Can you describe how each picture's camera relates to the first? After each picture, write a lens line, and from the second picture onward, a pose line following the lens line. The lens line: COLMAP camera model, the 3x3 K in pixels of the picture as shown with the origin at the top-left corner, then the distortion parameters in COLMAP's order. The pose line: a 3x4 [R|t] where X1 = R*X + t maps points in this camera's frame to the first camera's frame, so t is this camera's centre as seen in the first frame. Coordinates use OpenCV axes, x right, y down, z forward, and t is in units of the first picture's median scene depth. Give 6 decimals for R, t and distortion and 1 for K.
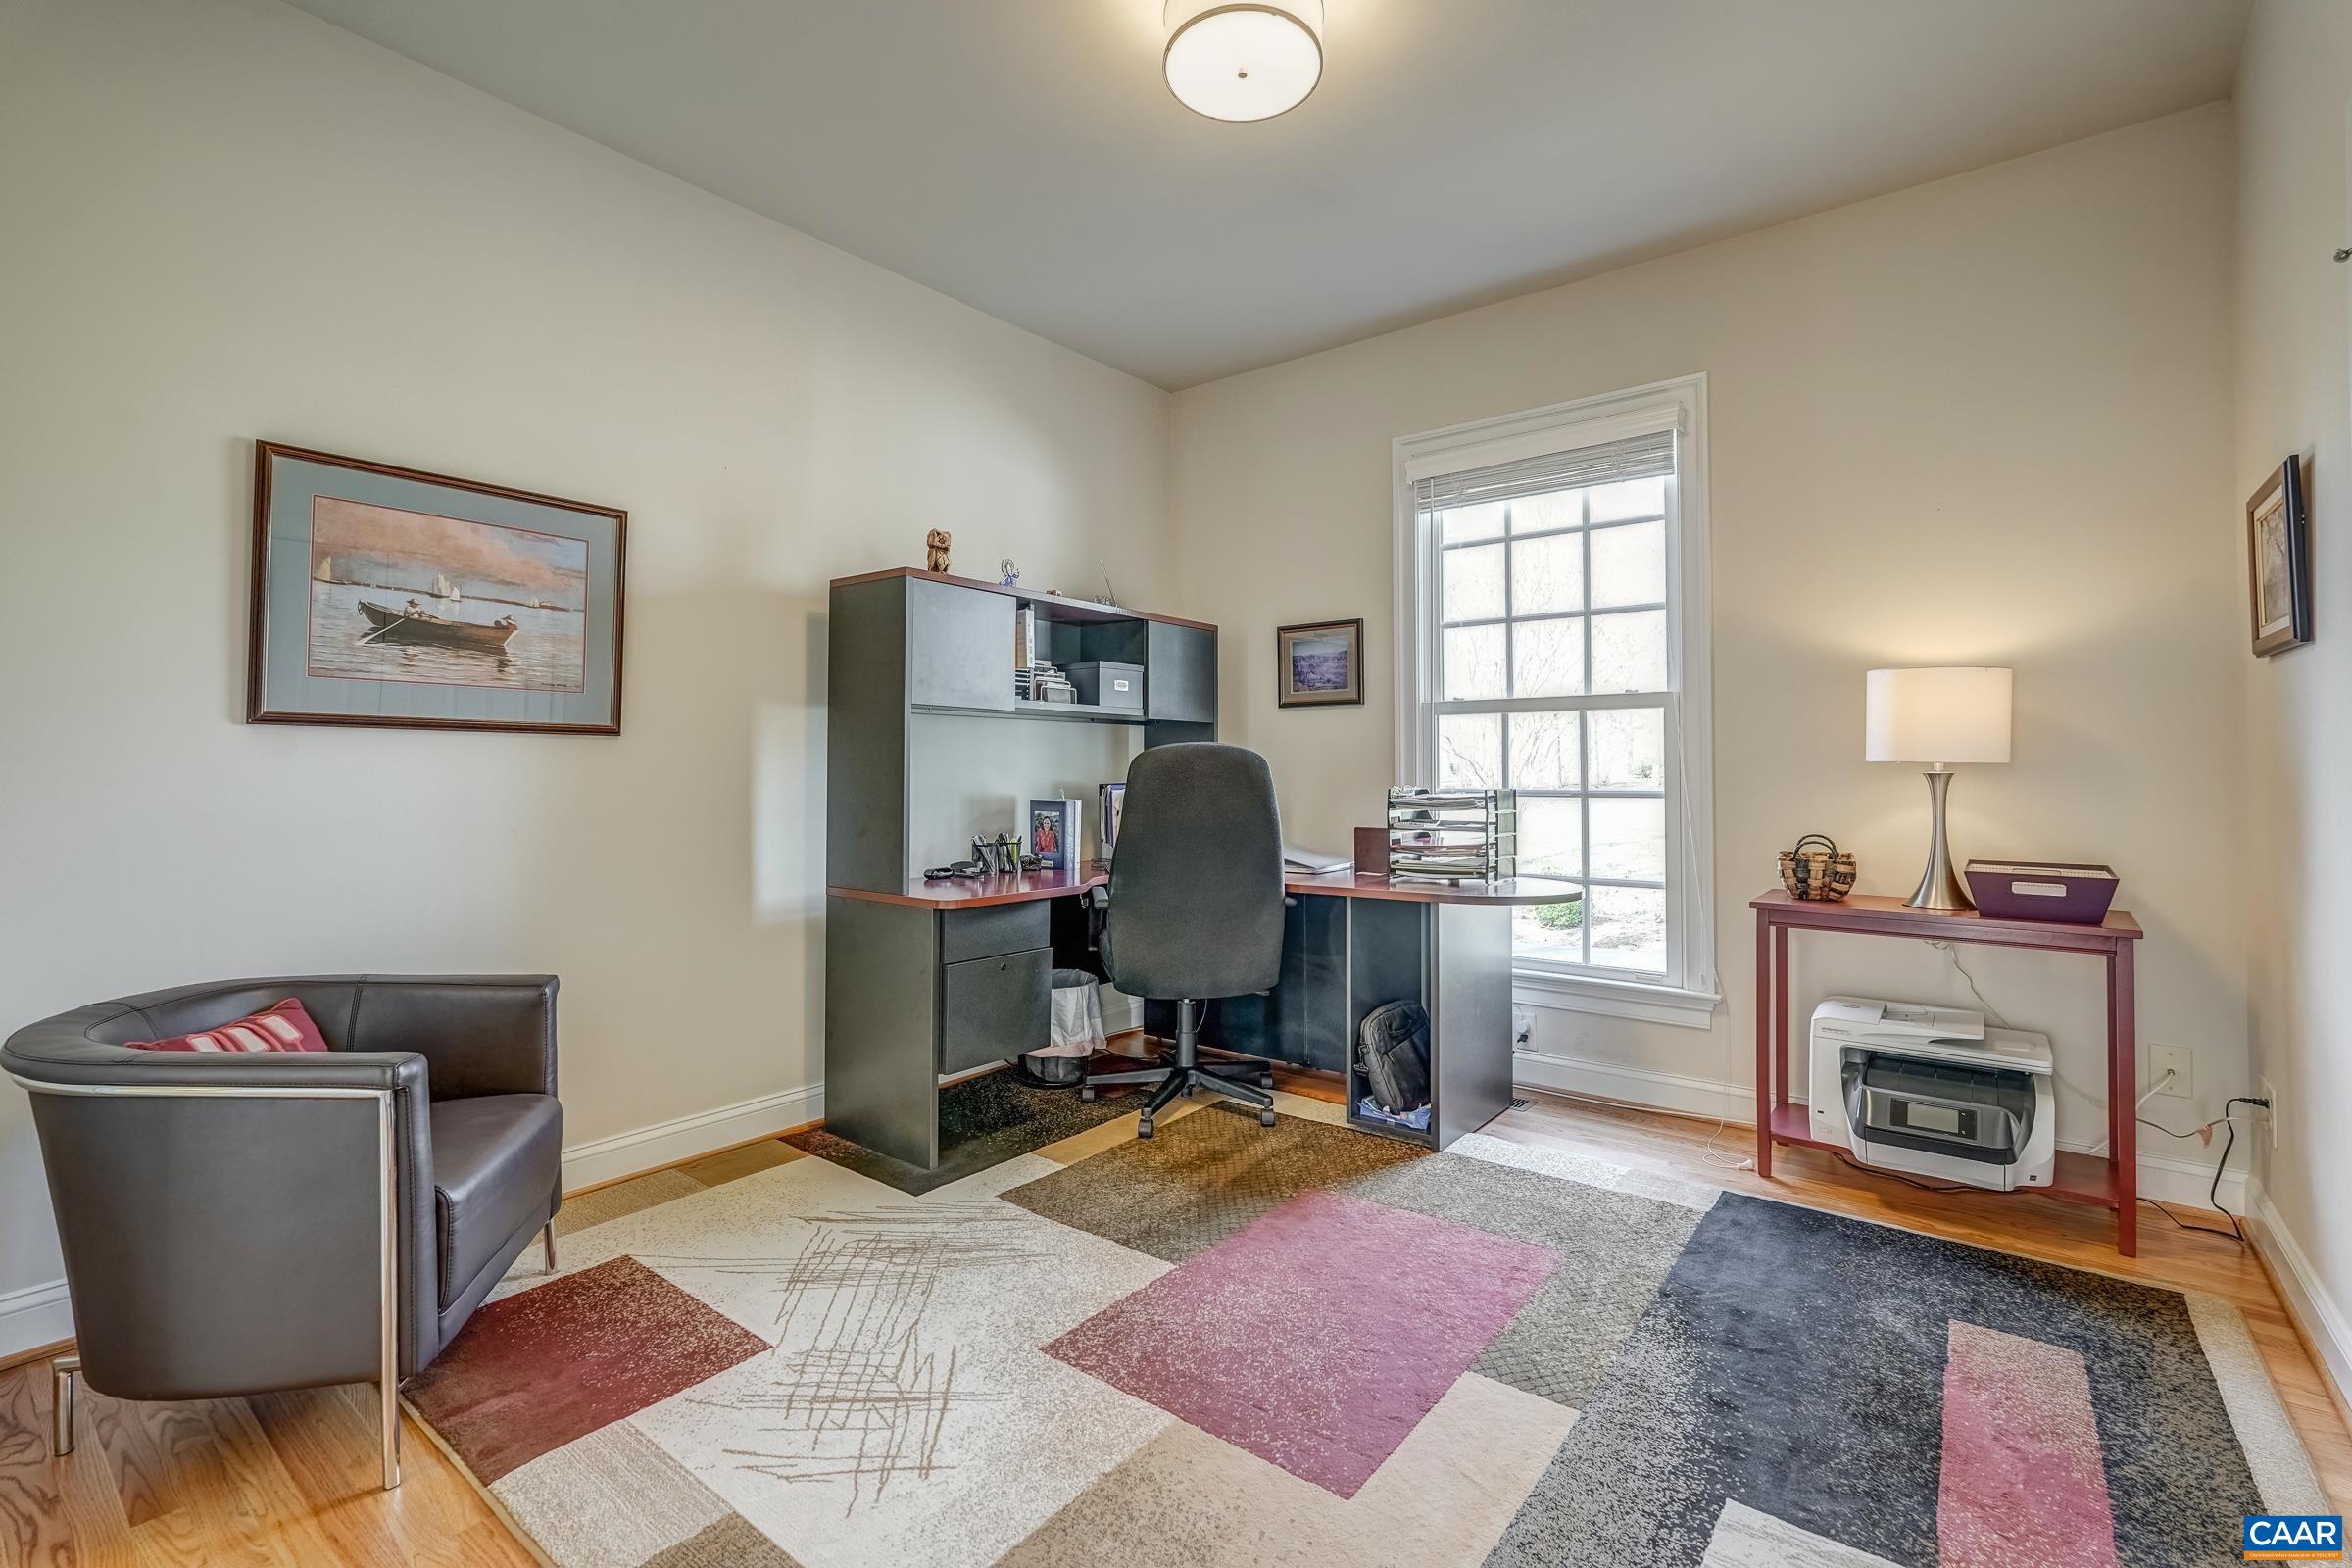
lens RADIAL K [[1043.3, 0, 1180.0], [0, 1043.3, 771.4], [0, 0, 1]] dist [-0.010592, 0.006859]
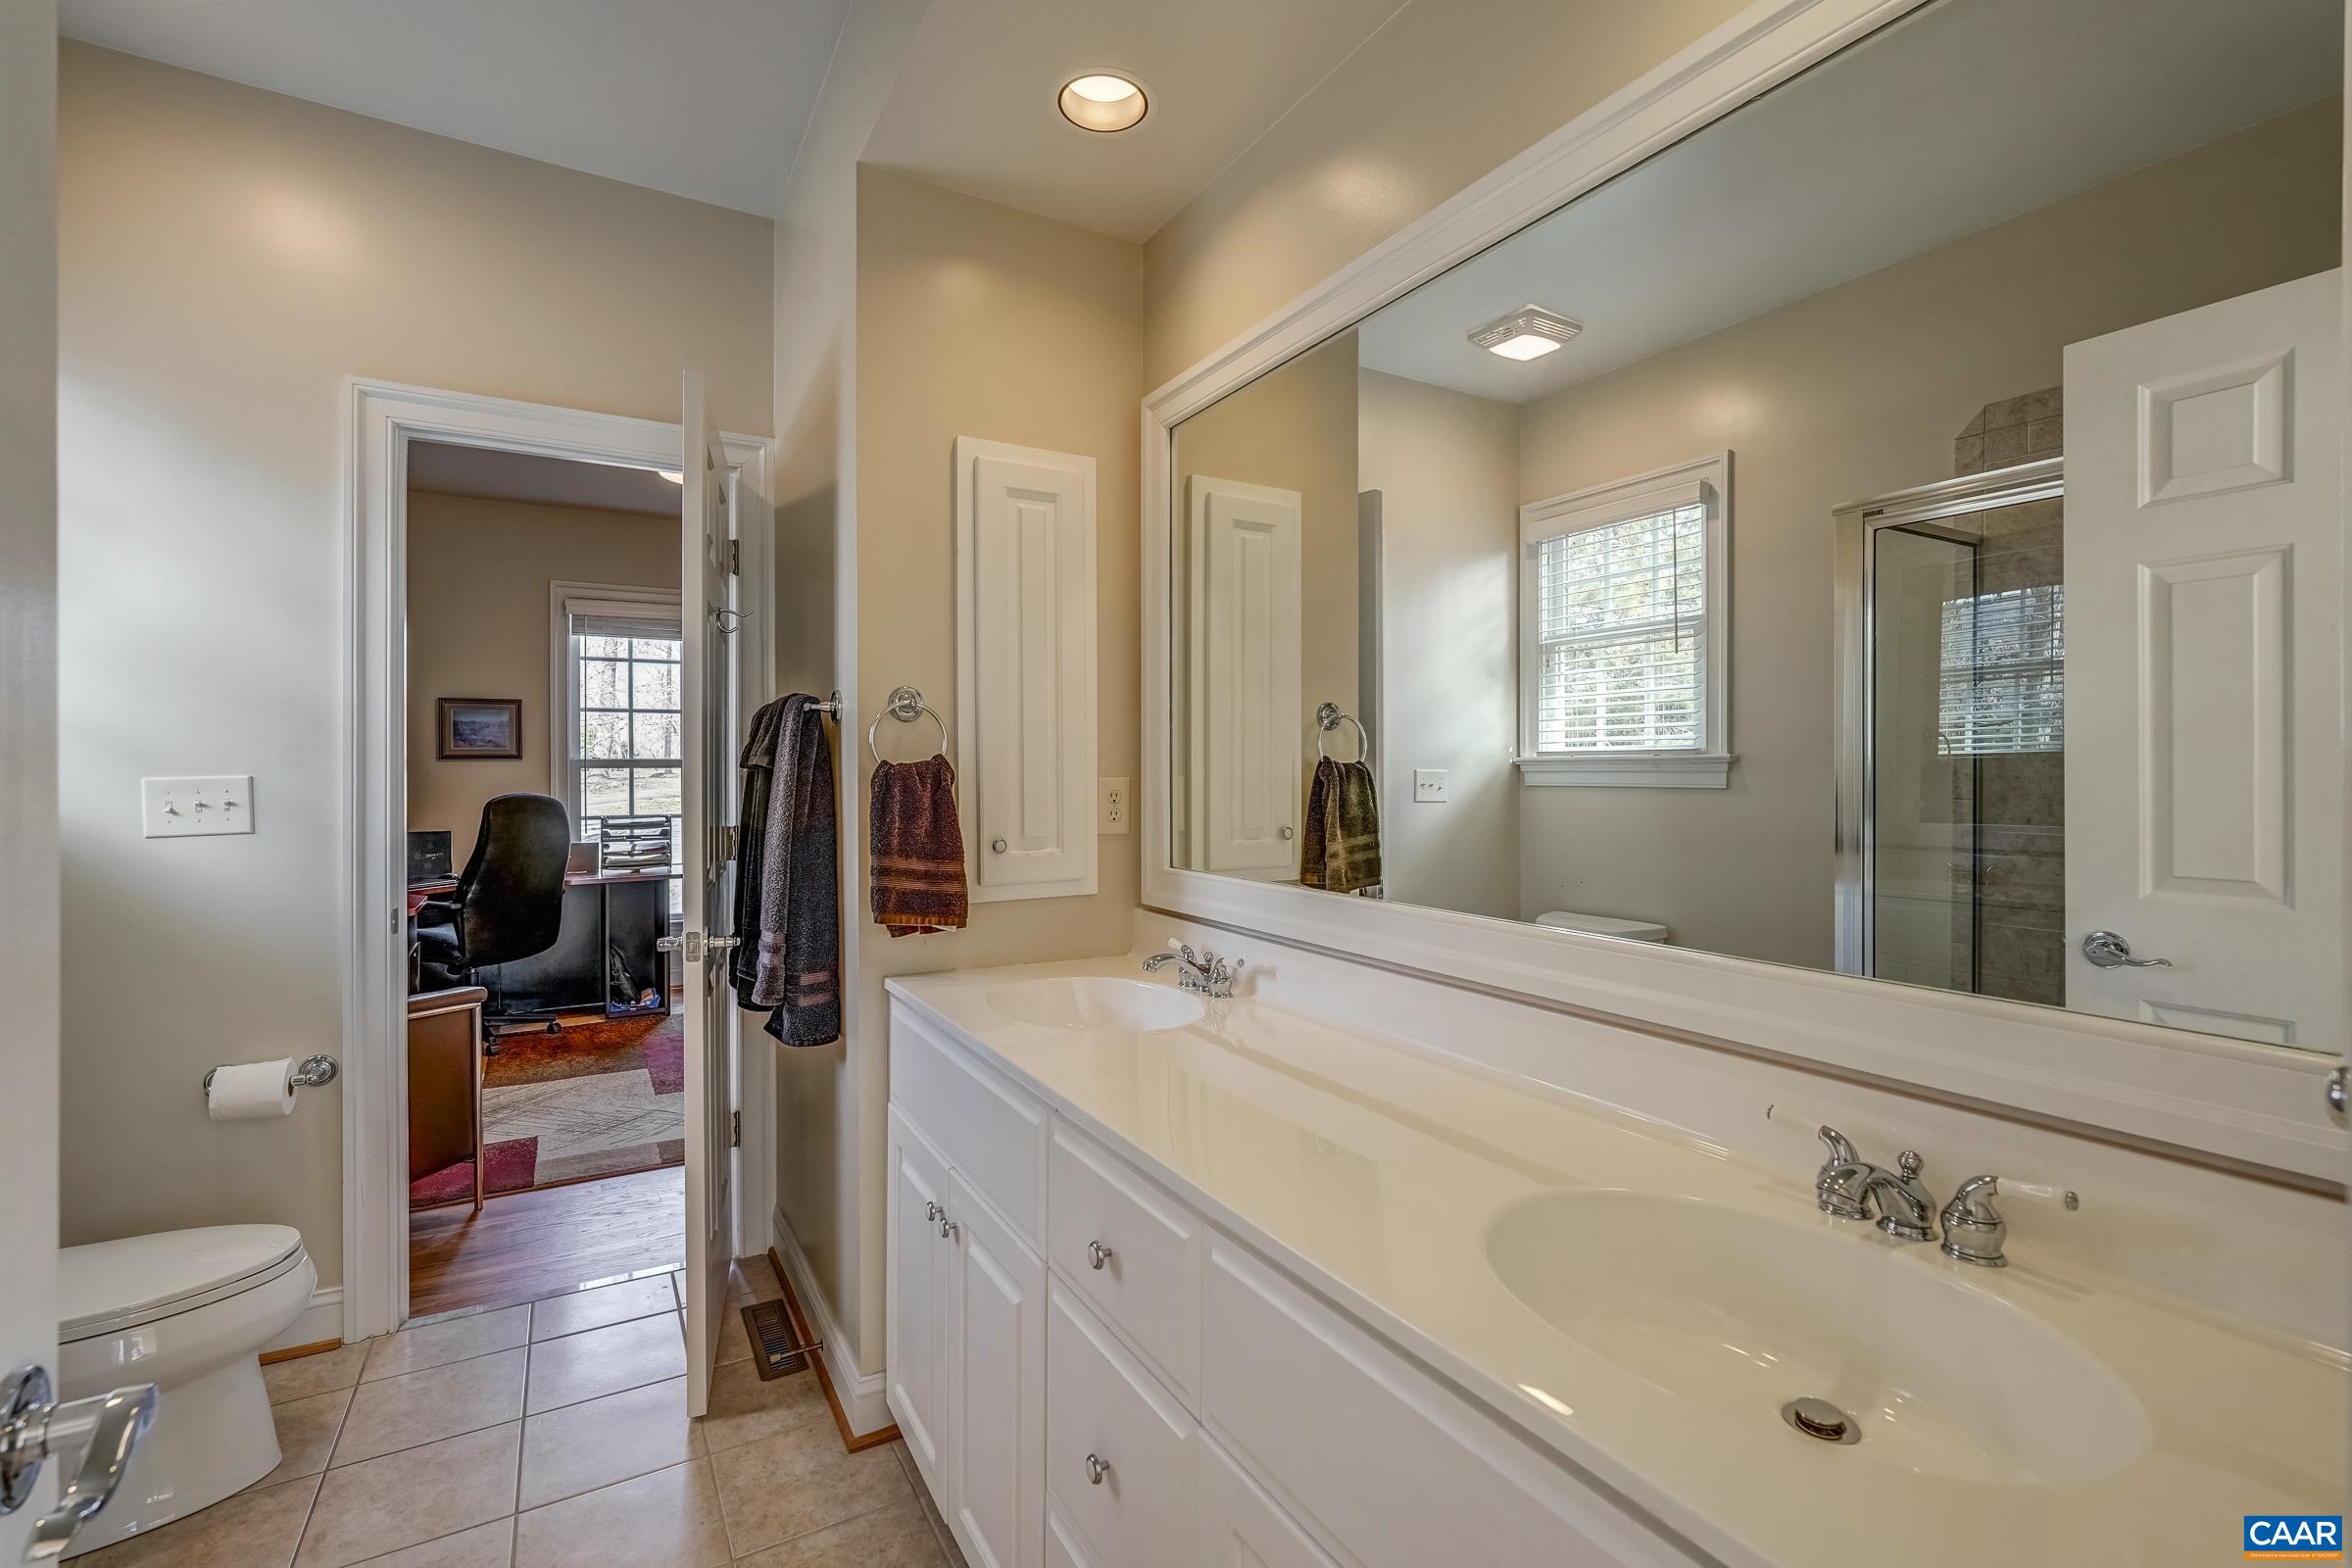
lens RADIAL K [[1043.3, 0, 1166.5], [0, 1043.3, 795.3], [0, 0, 1]] dist [-0.010592, 0.006859]
pose [[0.343373, -0.002439, 0.939196, -1.295756], [0.008112, 0.999967, -0.000369, -0.010768], [-0.939164, 0.007745, 0.343381, -0.475907]]
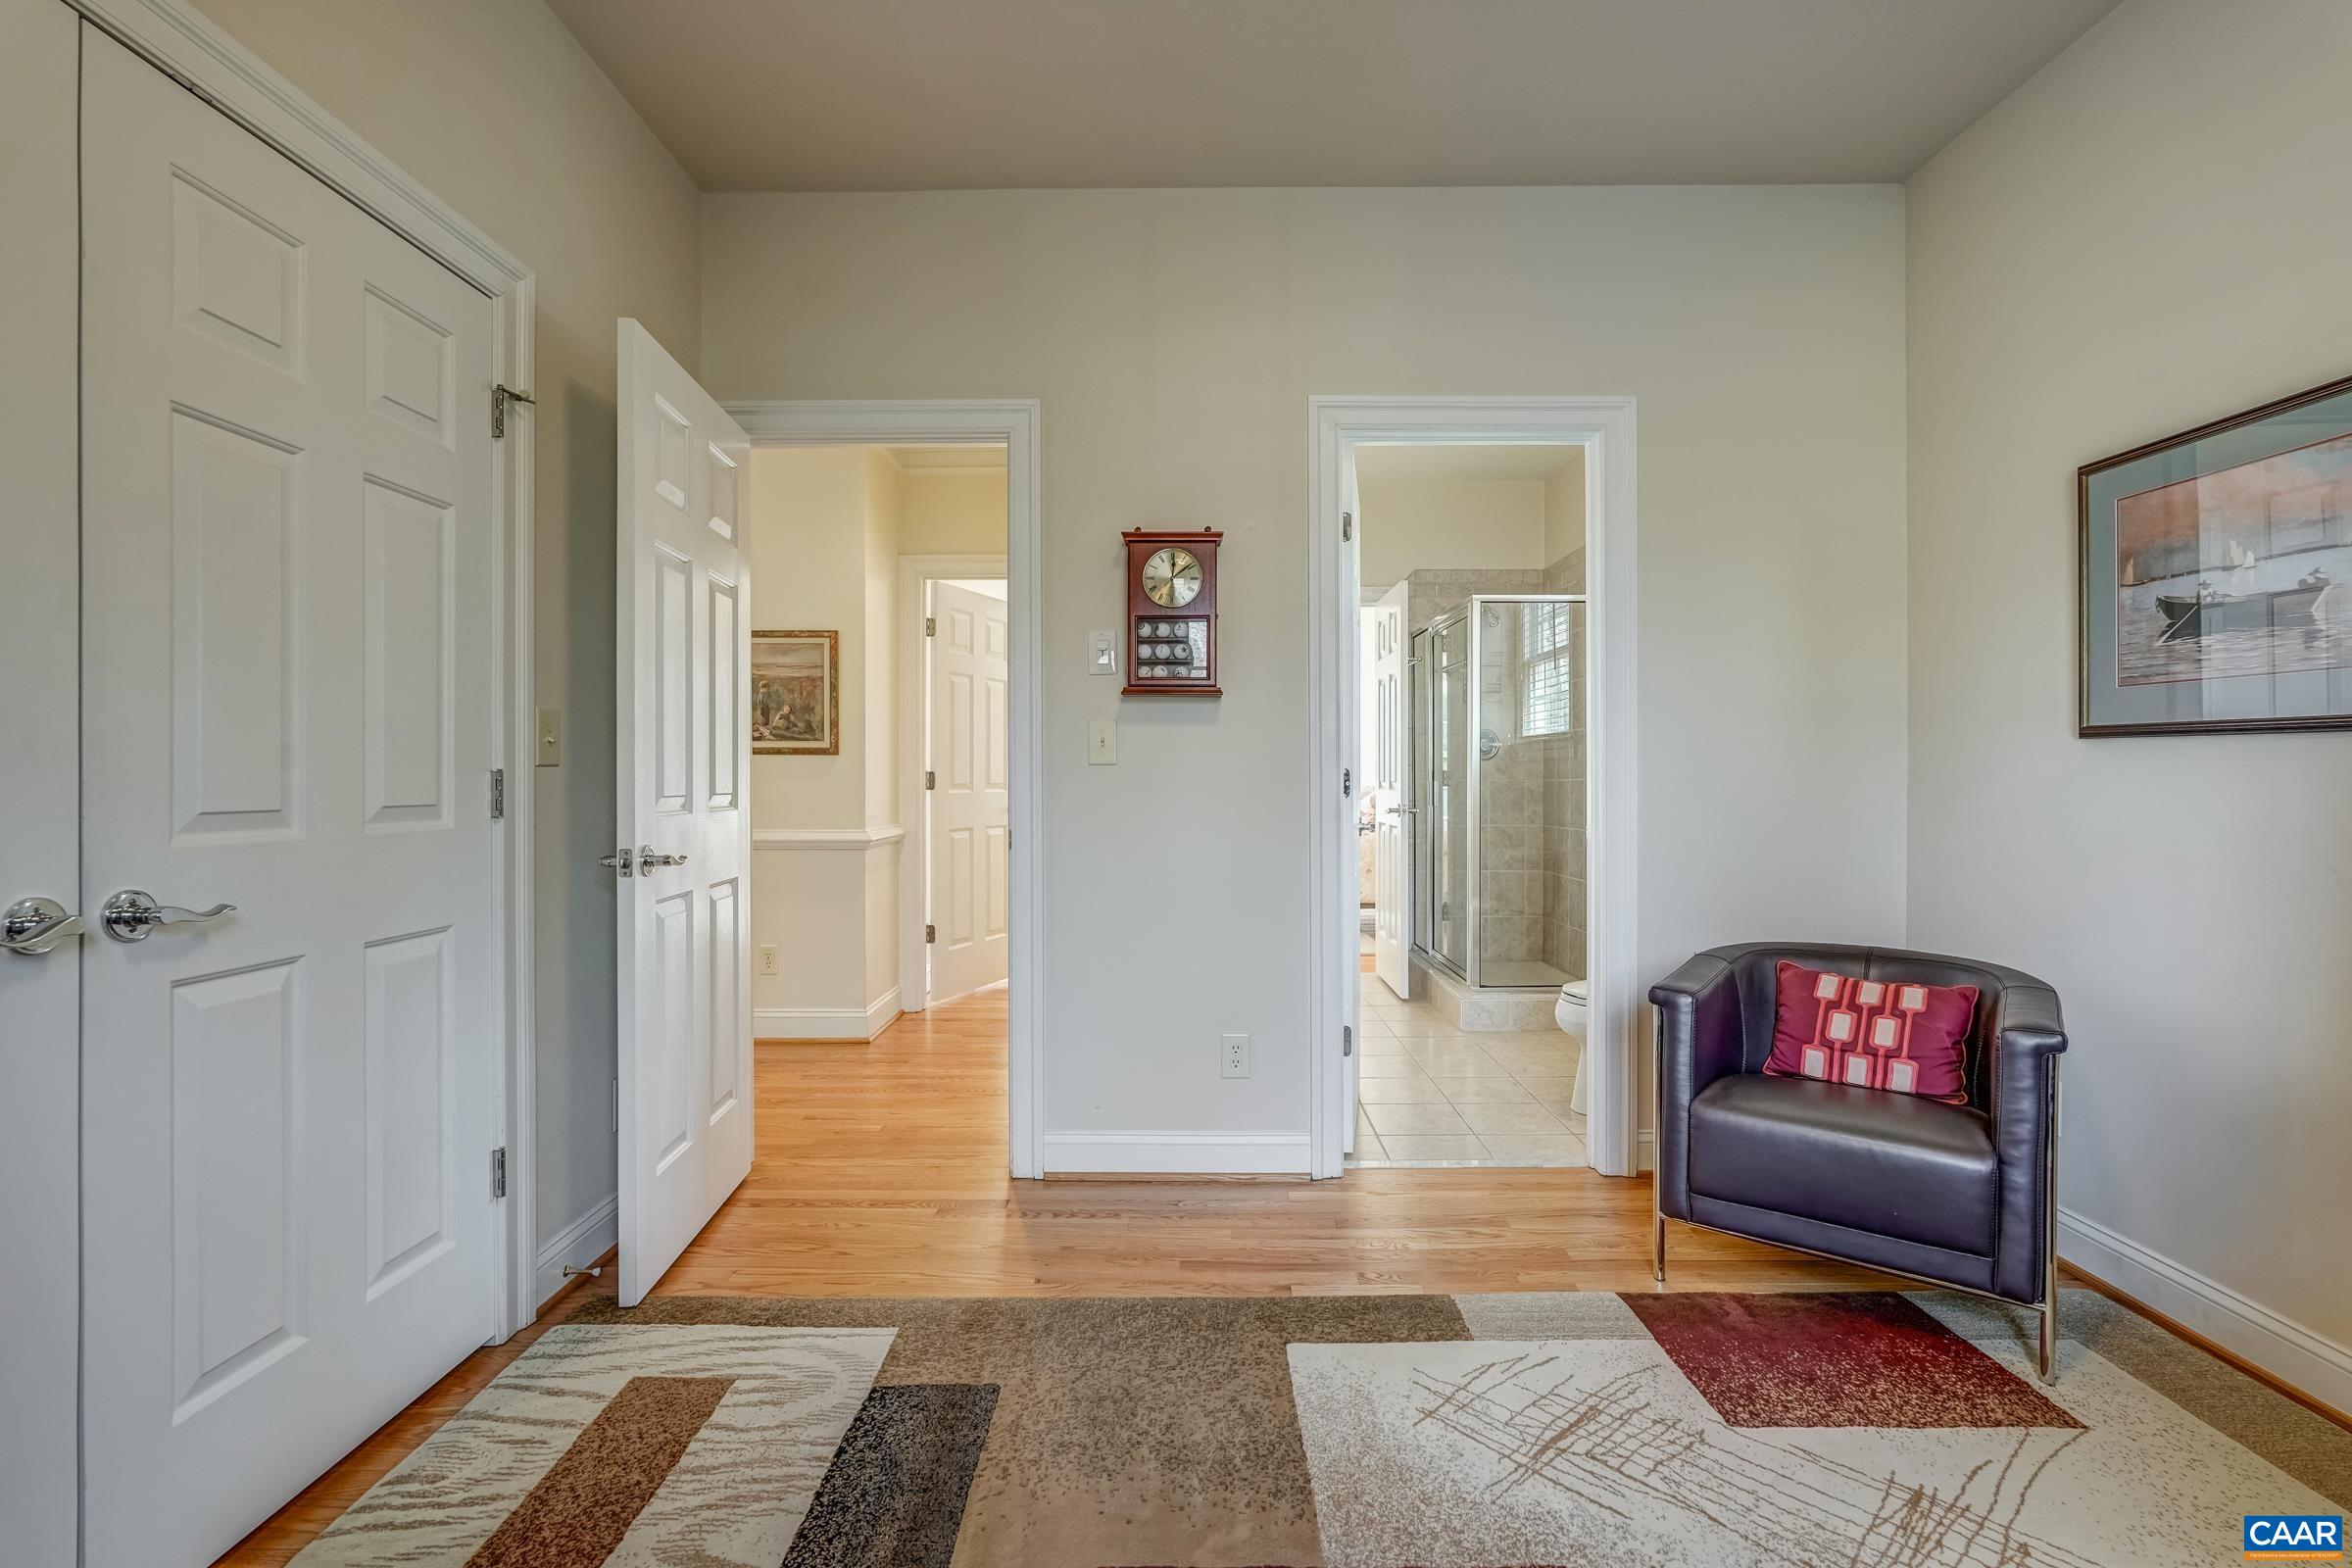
lens RADIAL K [[1043.3, 0, 1181.4], [0, 1043.3, 776.2], [0, 0, 1]] dist [-0.010592, 0.006859]
pose [[-0.784562, -0.000162, -0.620050, 0.411164], [-0.006744, 0.999943, 0.008272, -0.007473], [0.620013, 0.010672, -0.784519, 1.081529]]
